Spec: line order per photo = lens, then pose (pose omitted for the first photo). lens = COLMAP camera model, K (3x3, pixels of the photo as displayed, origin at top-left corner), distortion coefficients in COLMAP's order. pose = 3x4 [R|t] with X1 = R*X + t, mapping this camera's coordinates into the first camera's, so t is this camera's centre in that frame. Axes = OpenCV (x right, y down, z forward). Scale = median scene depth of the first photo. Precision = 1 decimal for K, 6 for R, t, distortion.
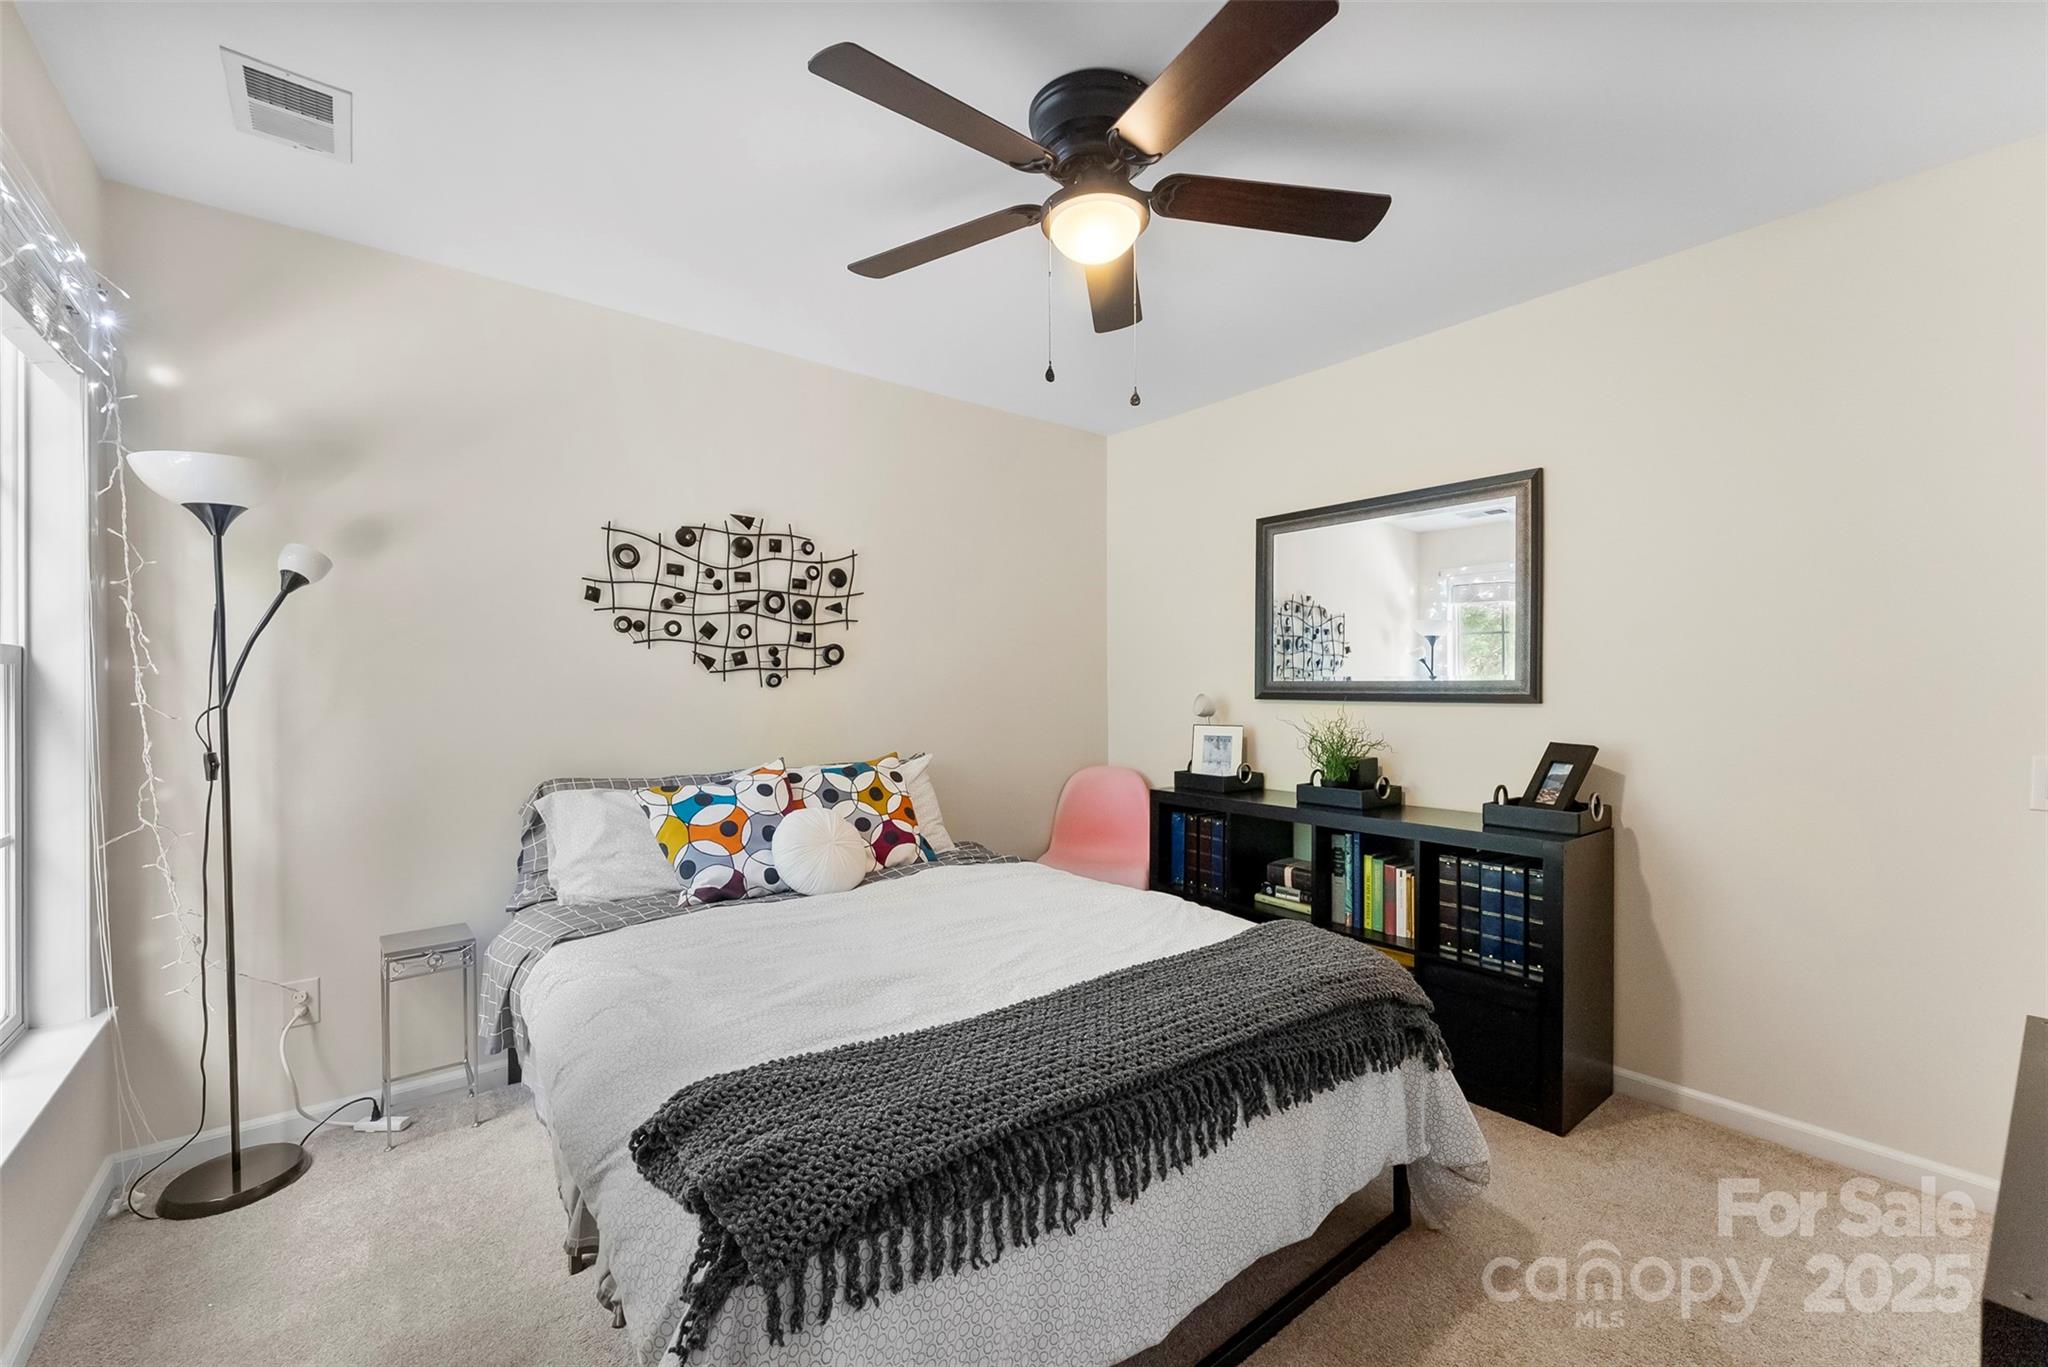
lens RADIAL K [[825.8, 0, 1025.4], [0, 825.8, 687.3], [0, 0, 1]] dist [-0.000825, -0.000466]
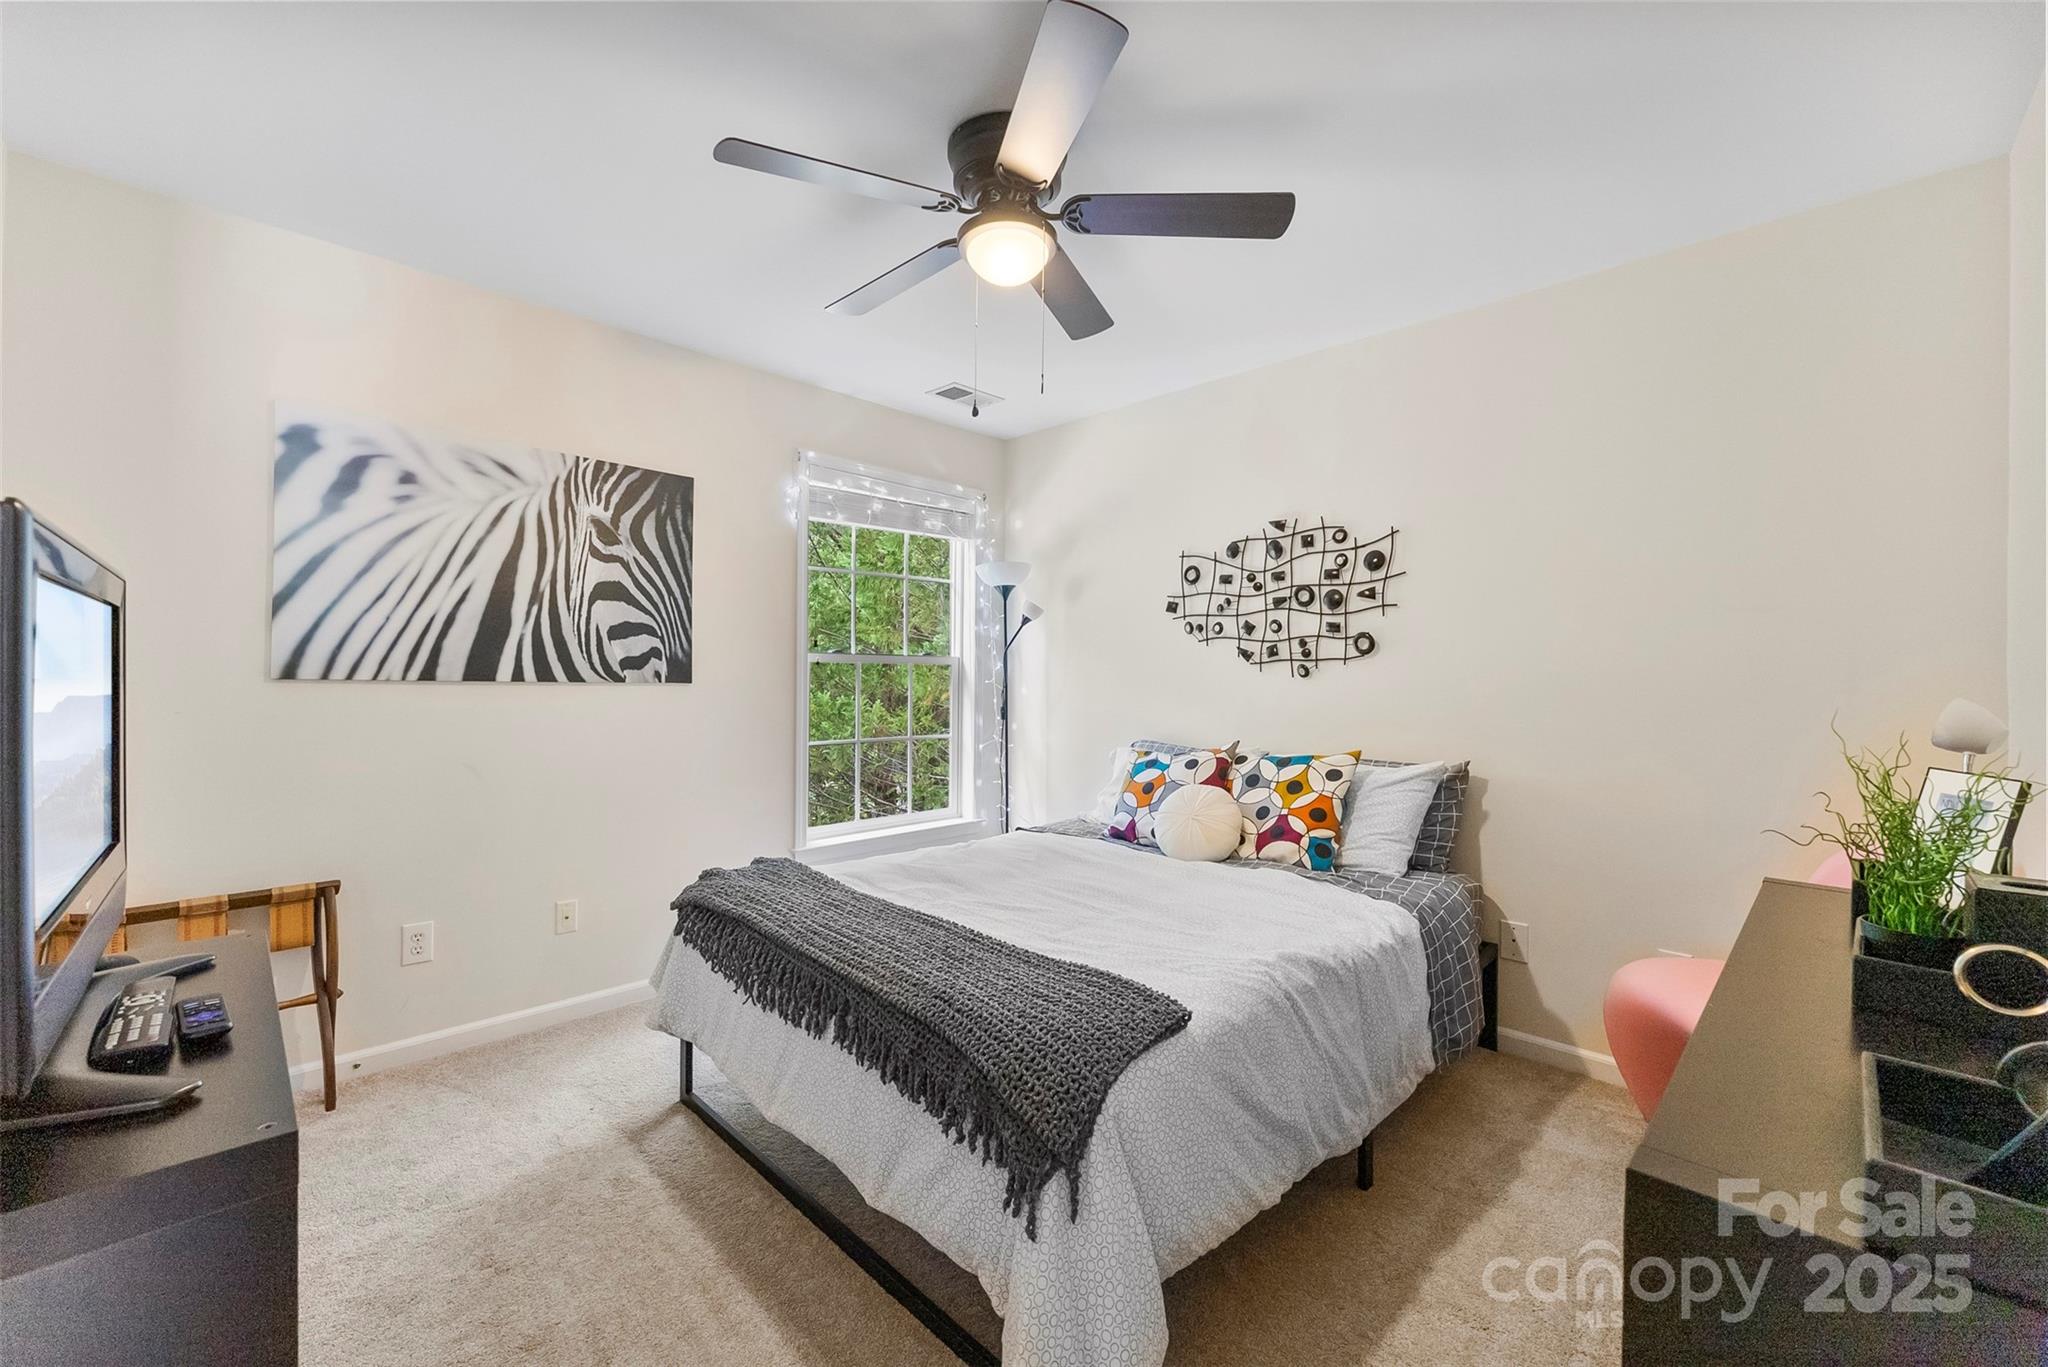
lens RADIAL K [[825.8, 0, 1027.1], [0, 825.8, 680.9], [0, 0, 1]] dist [-0.000825, -0.000466]
pose [[0.111423, 0.007417, -0.993745, 0.711832], [-0.011149, 0.999919, 0.006213, 0.001505], [0.993711, 0.010387, 0.111497, 0.553037]]
